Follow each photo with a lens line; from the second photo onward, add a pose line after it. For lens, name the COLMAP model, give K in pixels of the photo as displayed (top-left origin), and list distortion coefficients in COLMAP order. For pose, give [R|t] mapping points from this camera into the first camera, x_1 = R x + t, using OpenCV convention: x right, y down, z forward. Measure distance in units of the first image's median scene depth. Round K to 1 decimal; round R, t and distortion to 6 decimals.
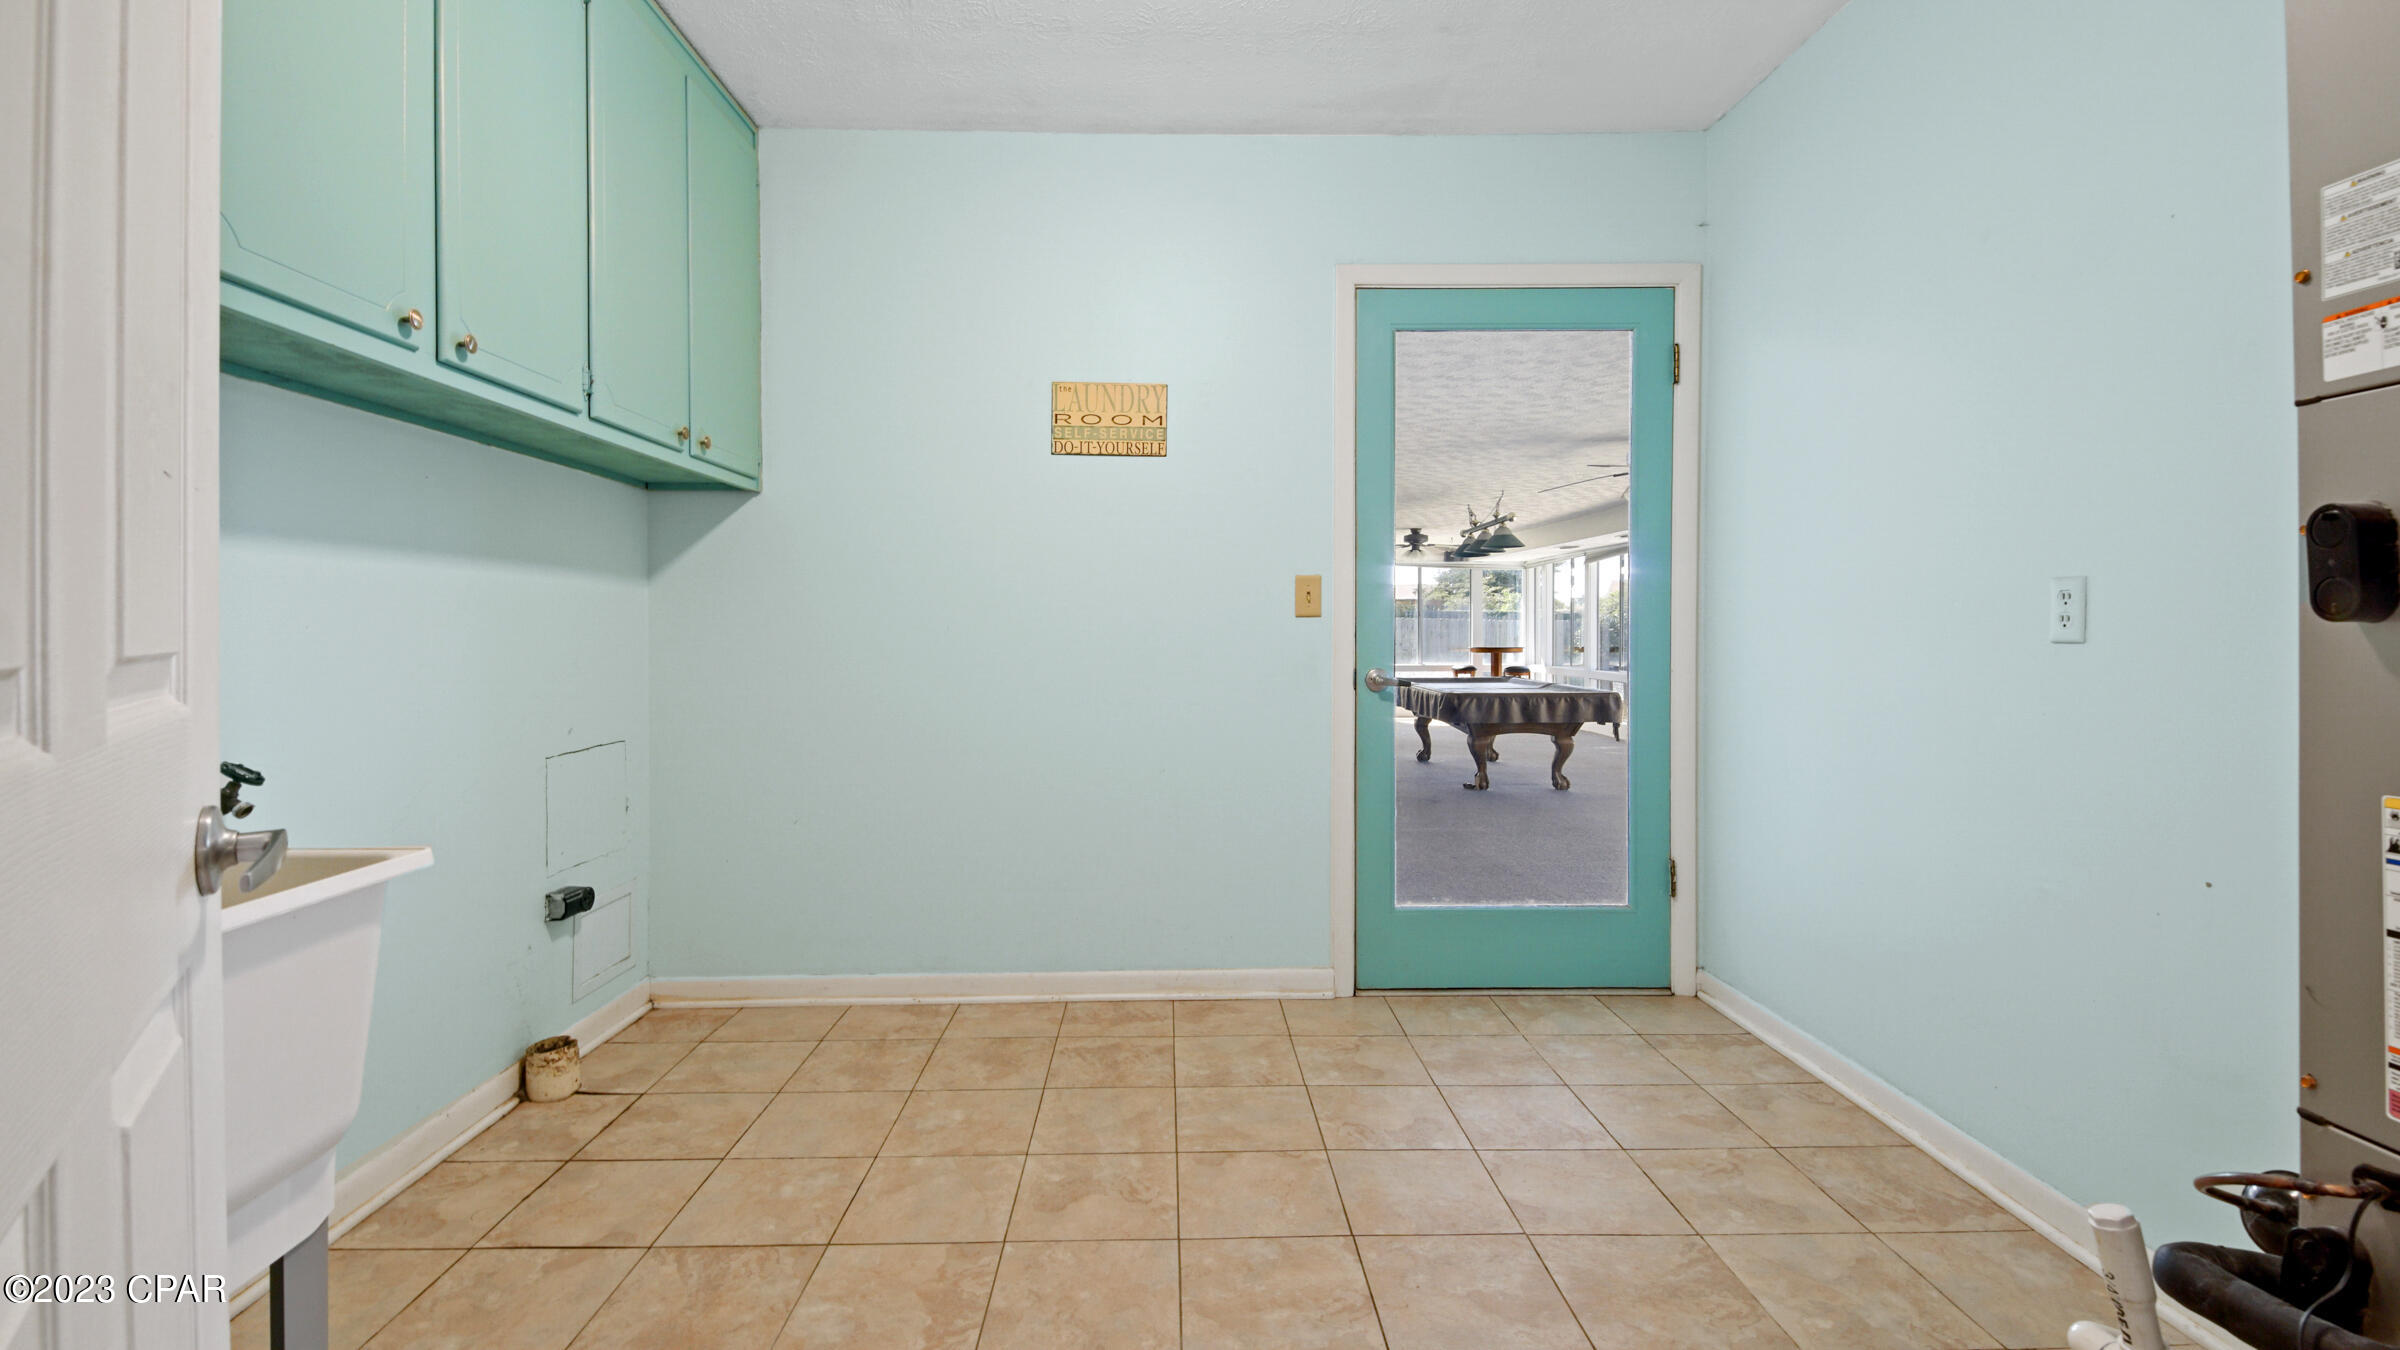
lens RADIAL K [[1094.5, 0, 1173.7], [0, 1094.5, 638.2], [0, 0, 1]] dist [0.002166, -0.001288]
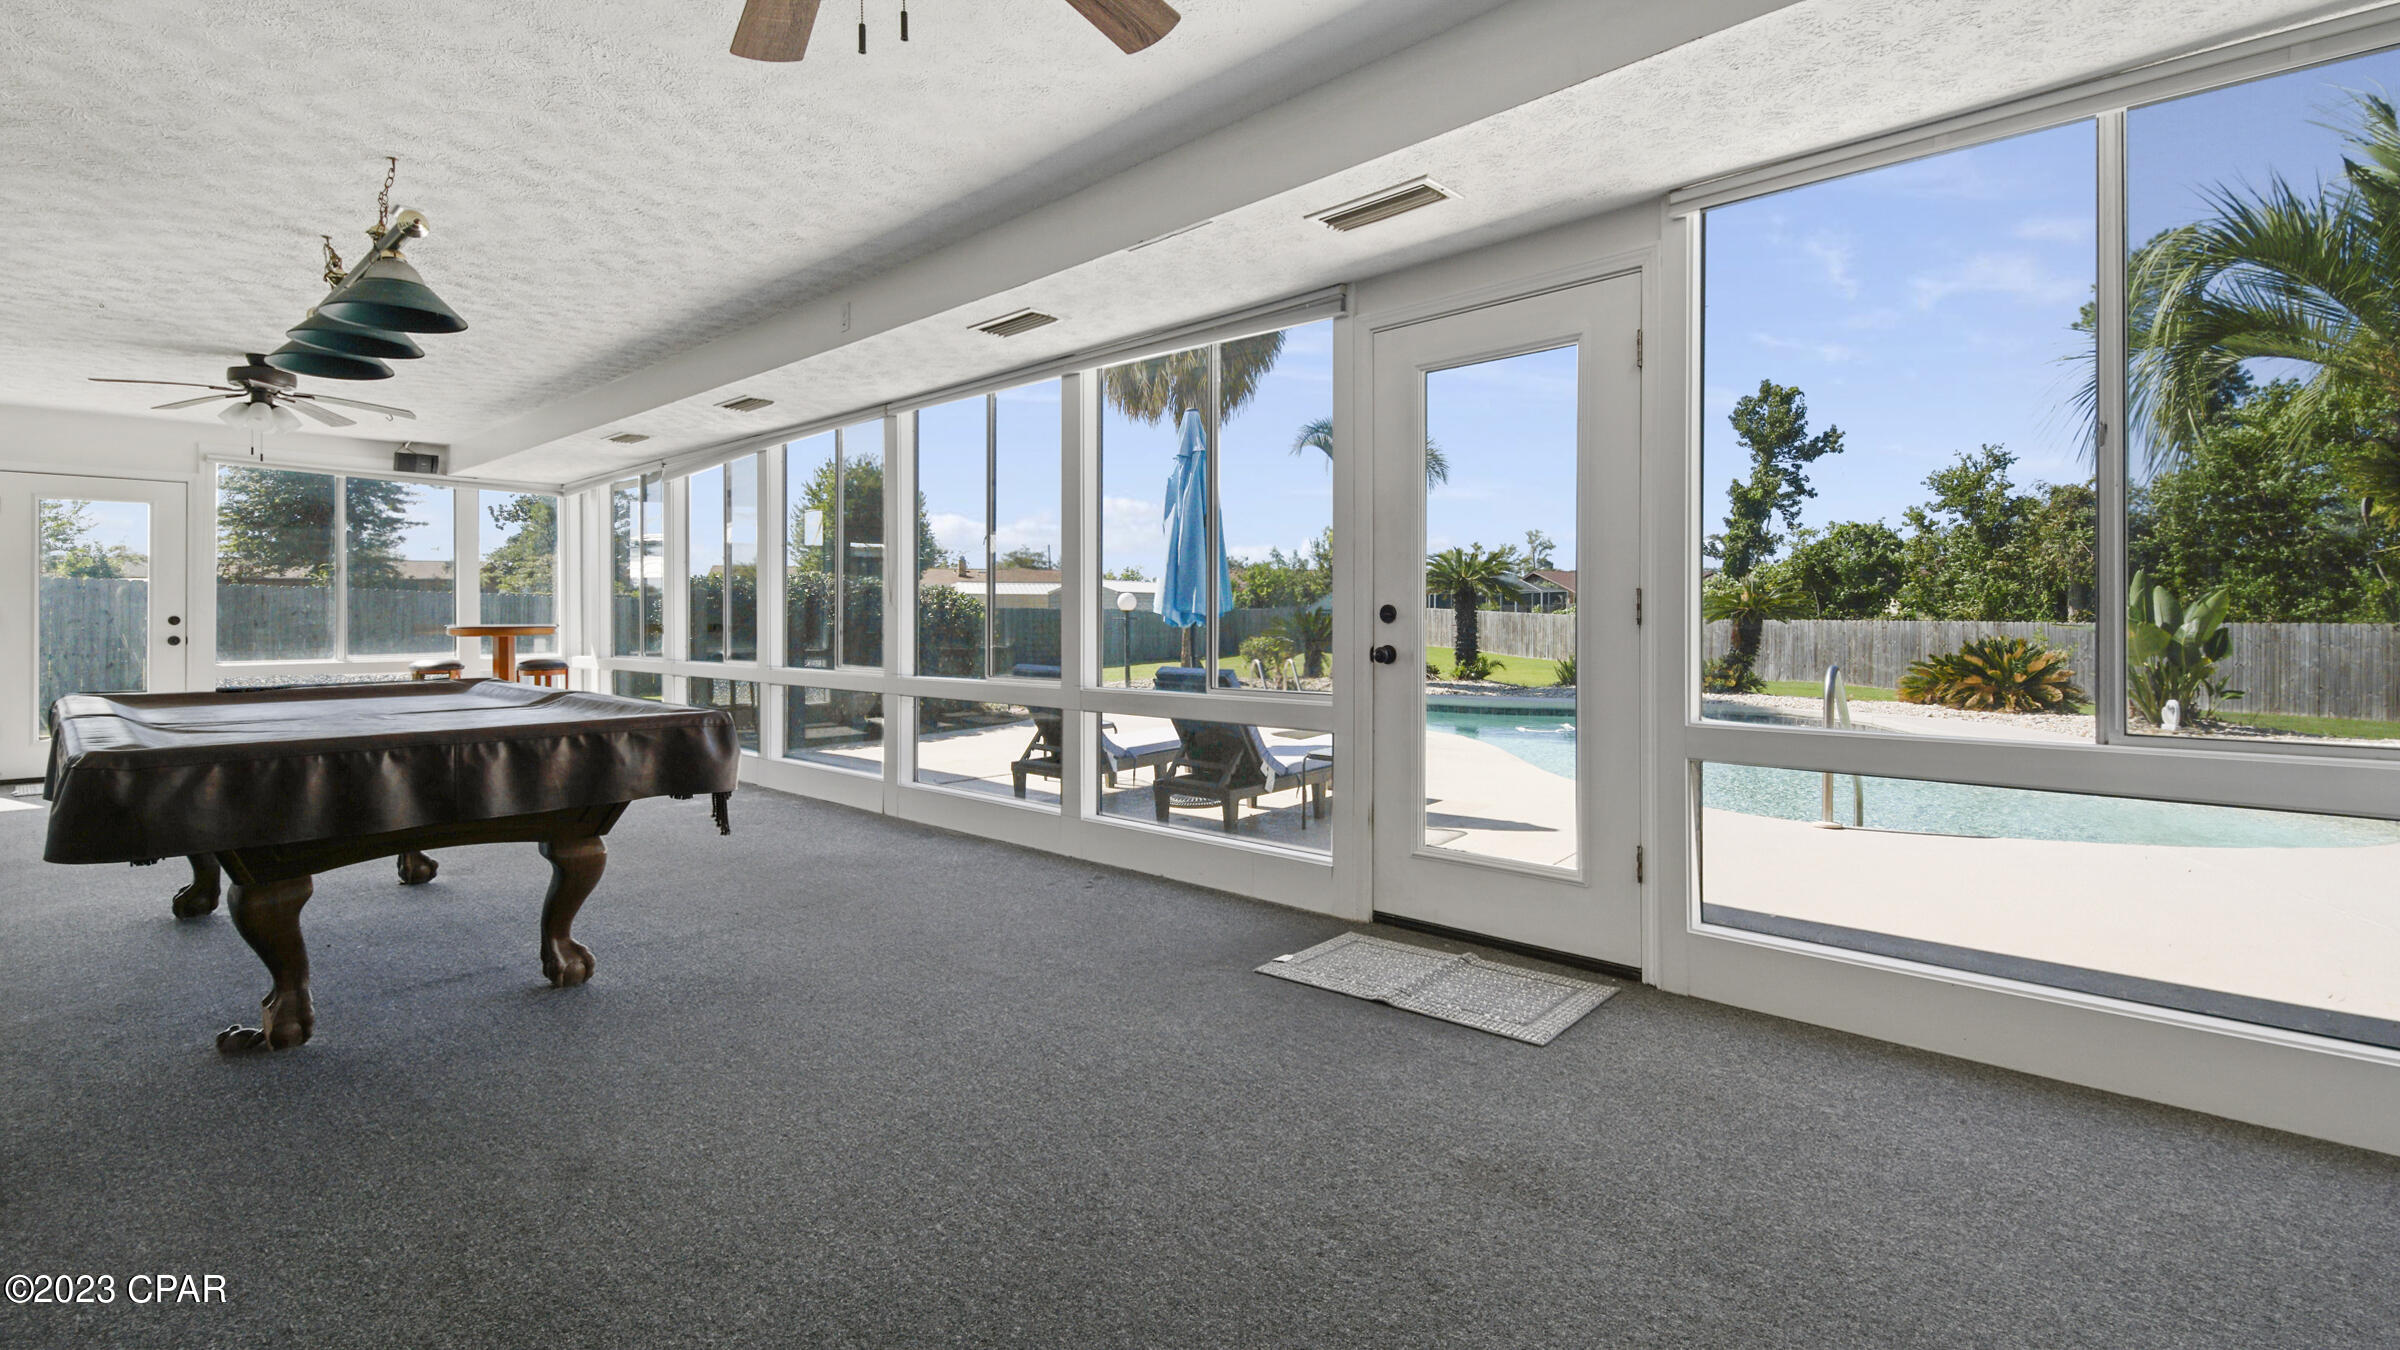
lens RADIAL K [[1094.5, 0, 1173.7], [0, 1094.5, 638.2], [0, 0, 1]] dist [0.002166, -0.001288]
pose [[0.702620, -0.005947, 0.711540, 0.236263], [0.003431, 0.999982, 0.004970, 0.021665], [-0.711557, -0.001050, 0.702628, 0.599672]]
